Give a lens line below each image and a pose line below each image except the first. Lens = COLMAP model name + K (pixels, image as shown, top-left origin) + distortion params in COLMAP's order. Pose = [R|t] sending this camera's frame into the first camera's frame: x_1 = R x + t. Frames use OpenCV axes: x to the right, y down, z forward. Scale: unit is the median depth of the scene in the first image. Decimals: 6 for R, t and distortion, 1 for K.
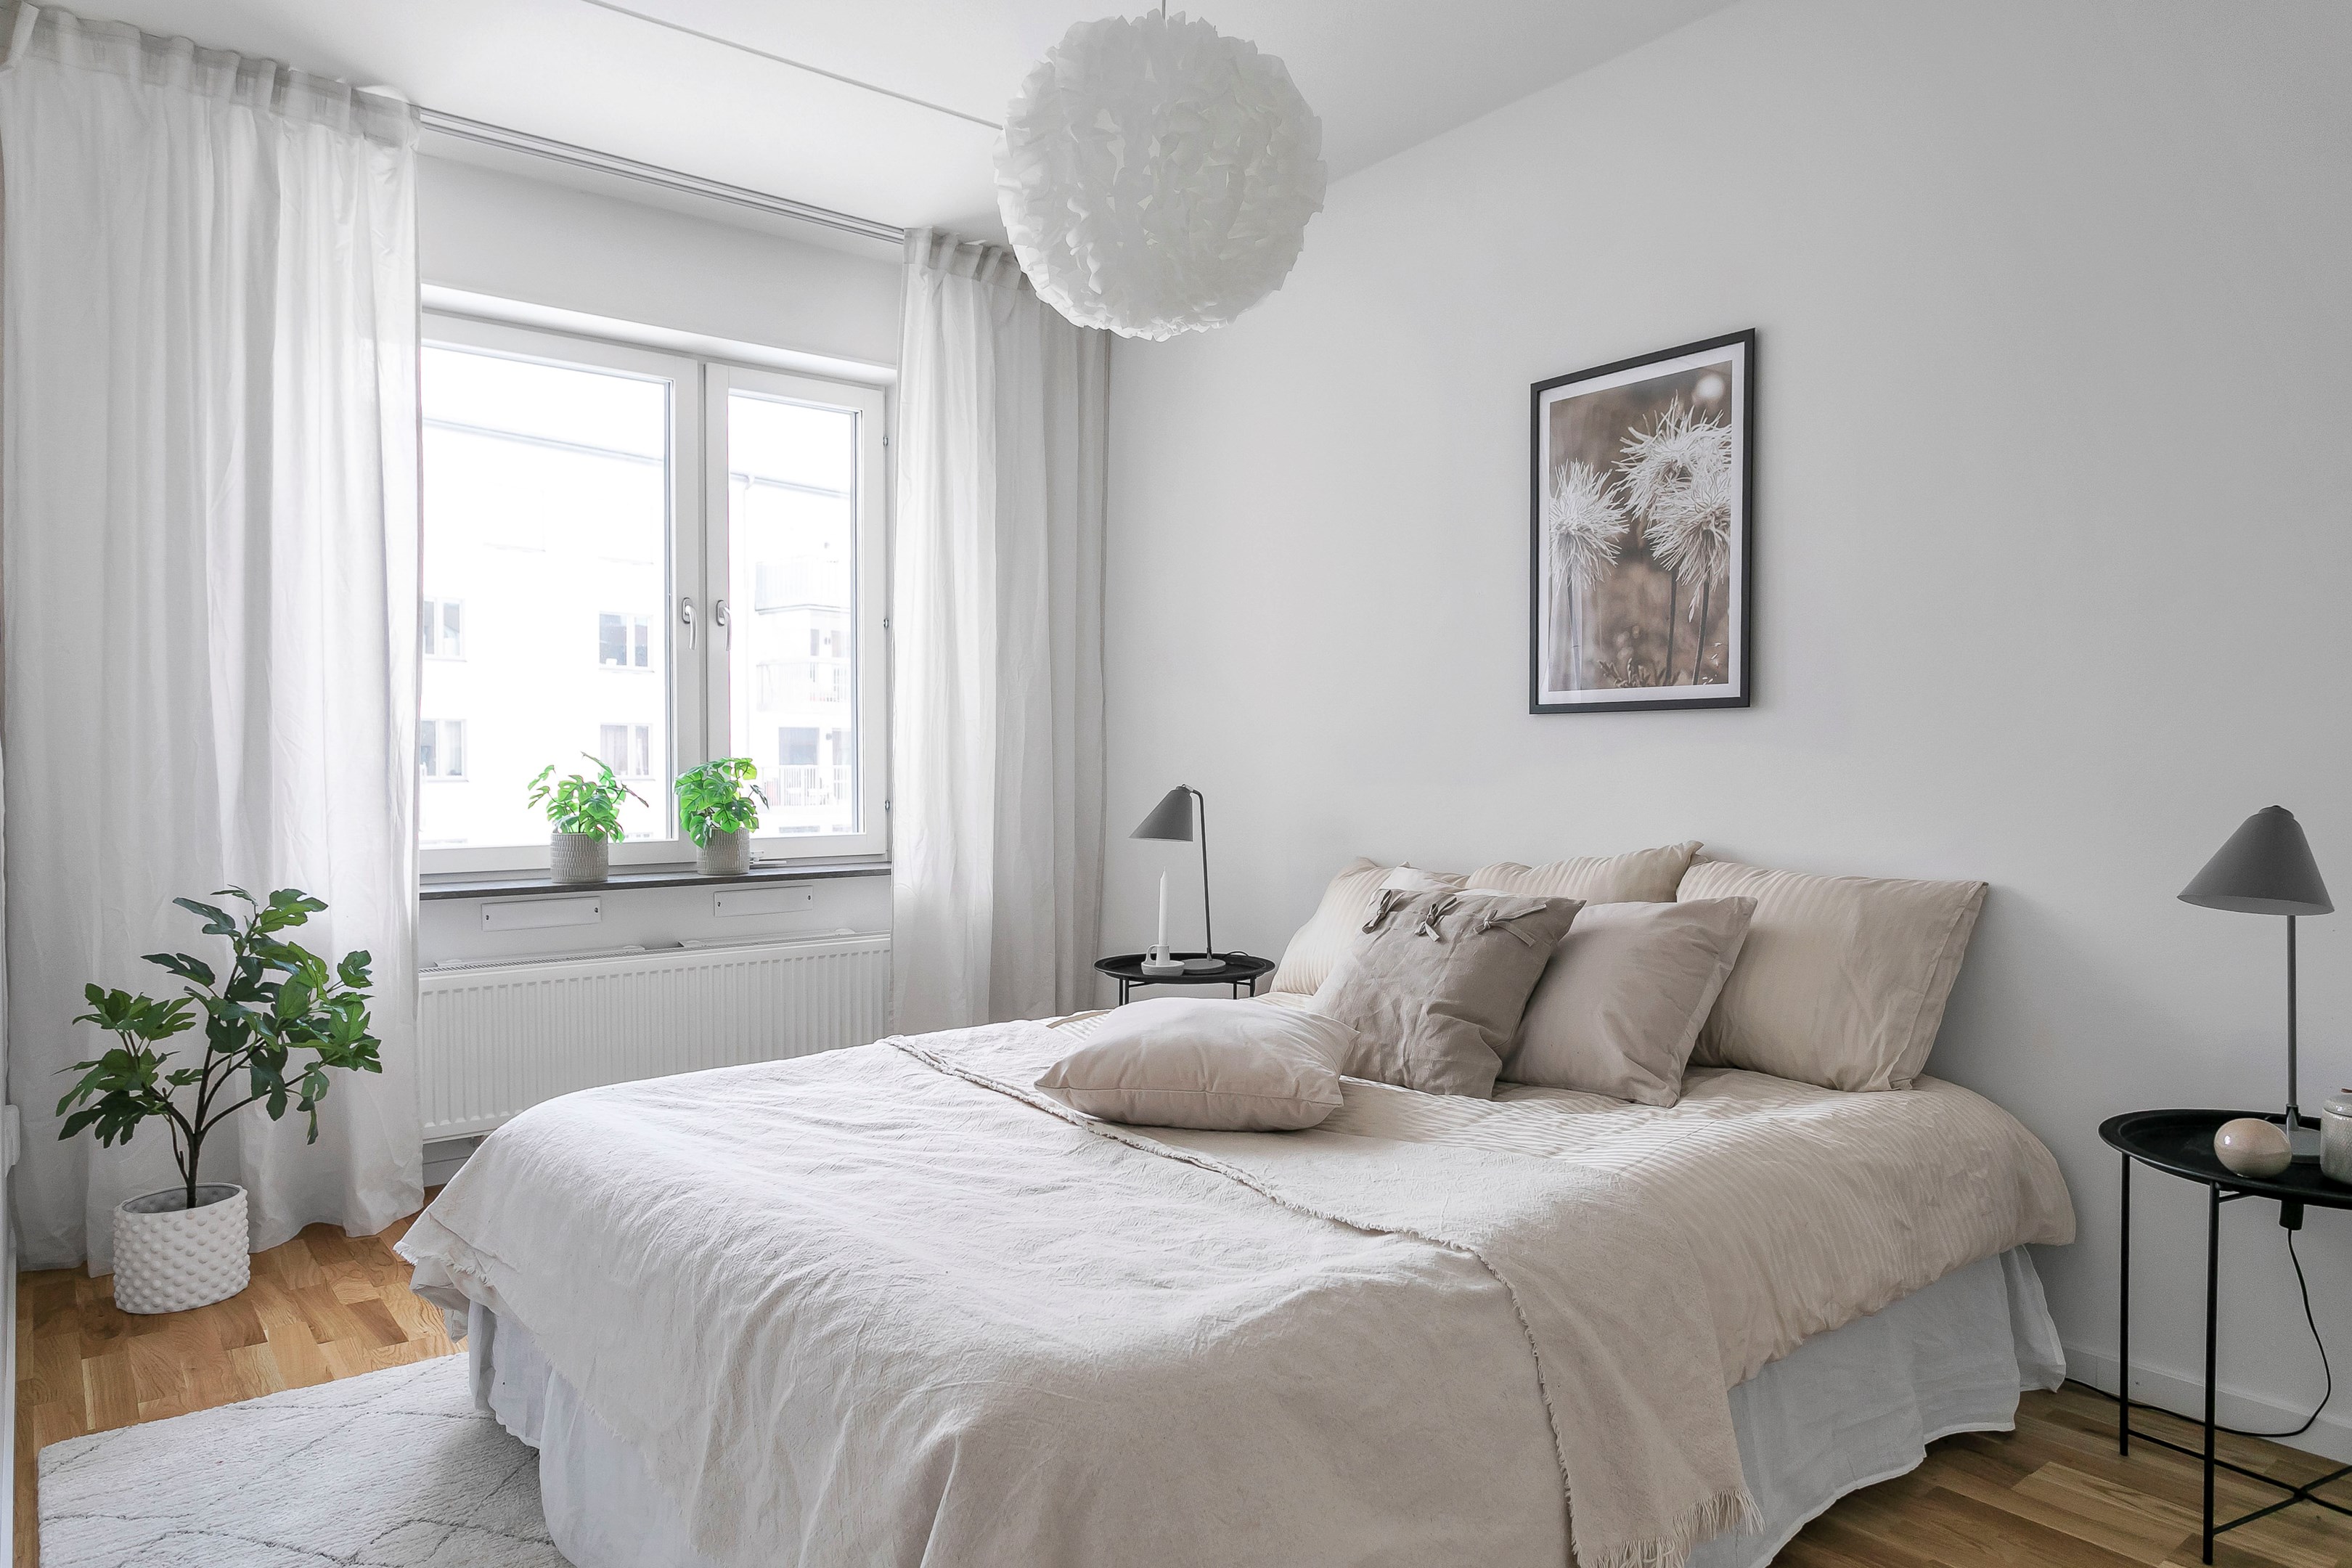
lens RADIAL K [[1486.0, 0, 1176.0], [0, 1486.0, 784.0], [0, 0, 1]] dist [0.001379, 0.000249]
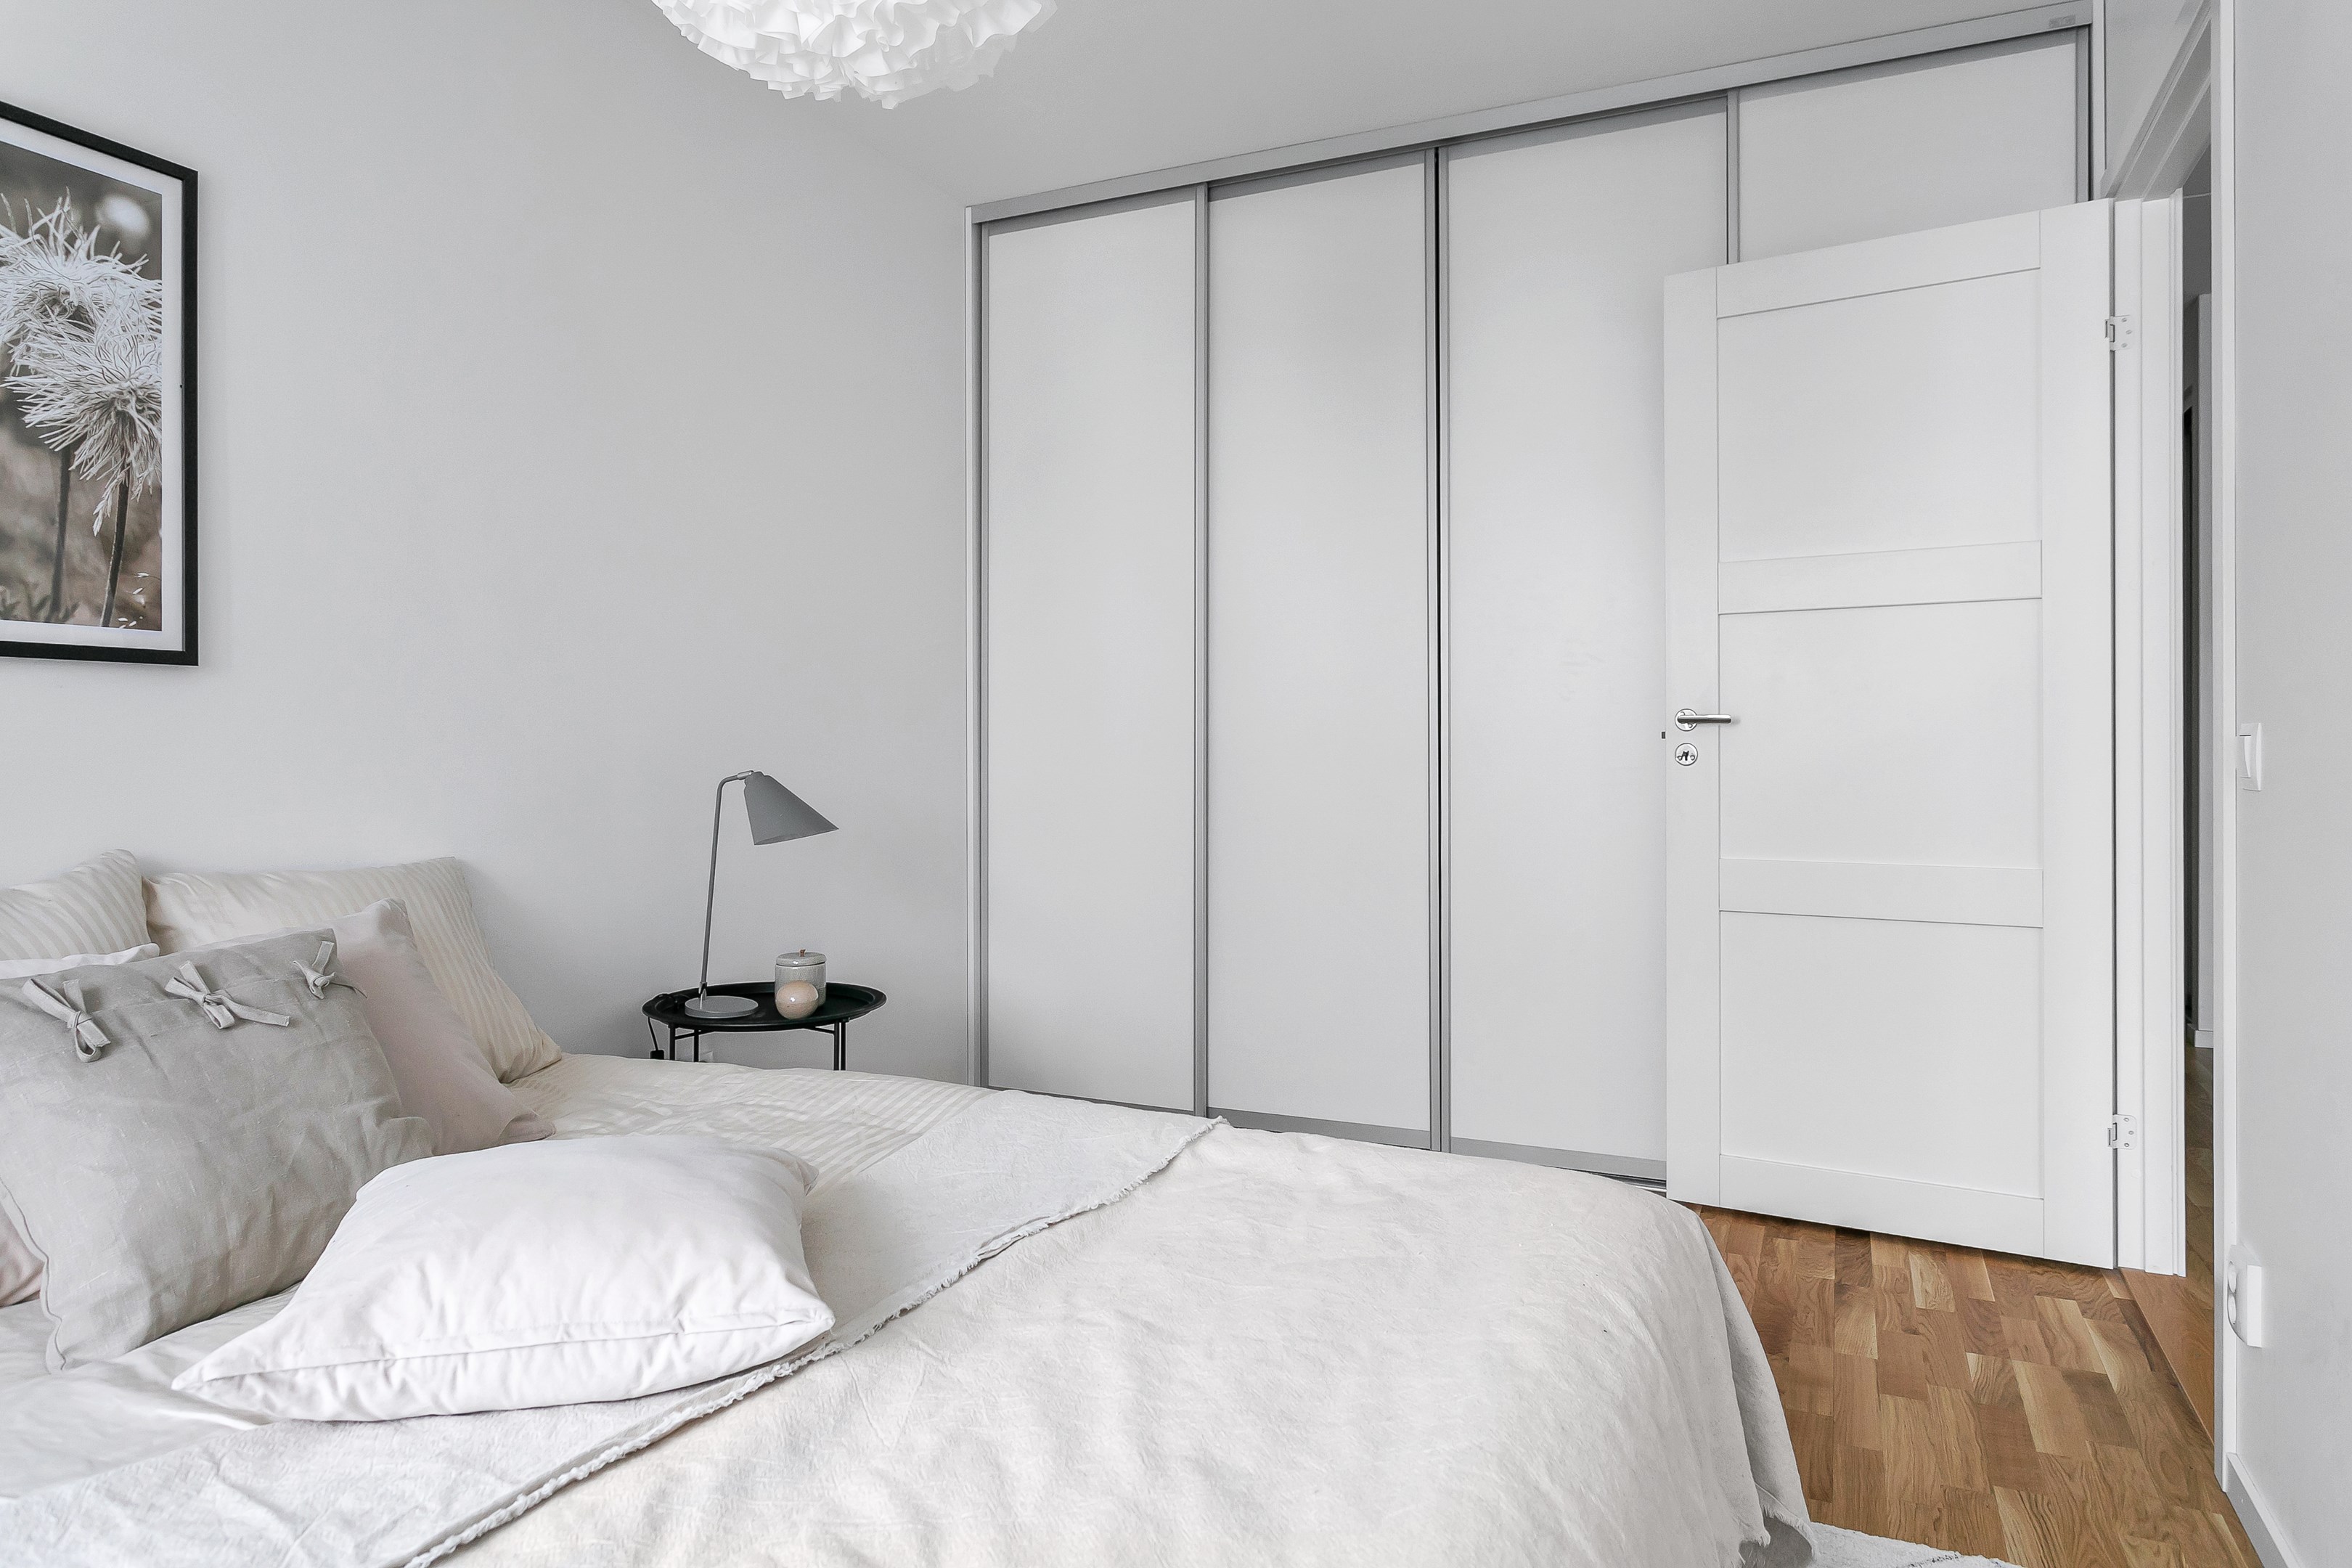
lens RADIAL K [[1413.7, 0, 1172.9], [0, 1413.7, 743.0], [0, 0, 1]] dist [0.000281, 0.000744]
pose [[-0.442652, 0.002377, 0.896690, -0.472504], [0.013491, 0.999901, 0.004009, -0.008139], [-0.896592, 0.013872, -0.442641, 0.851814]]
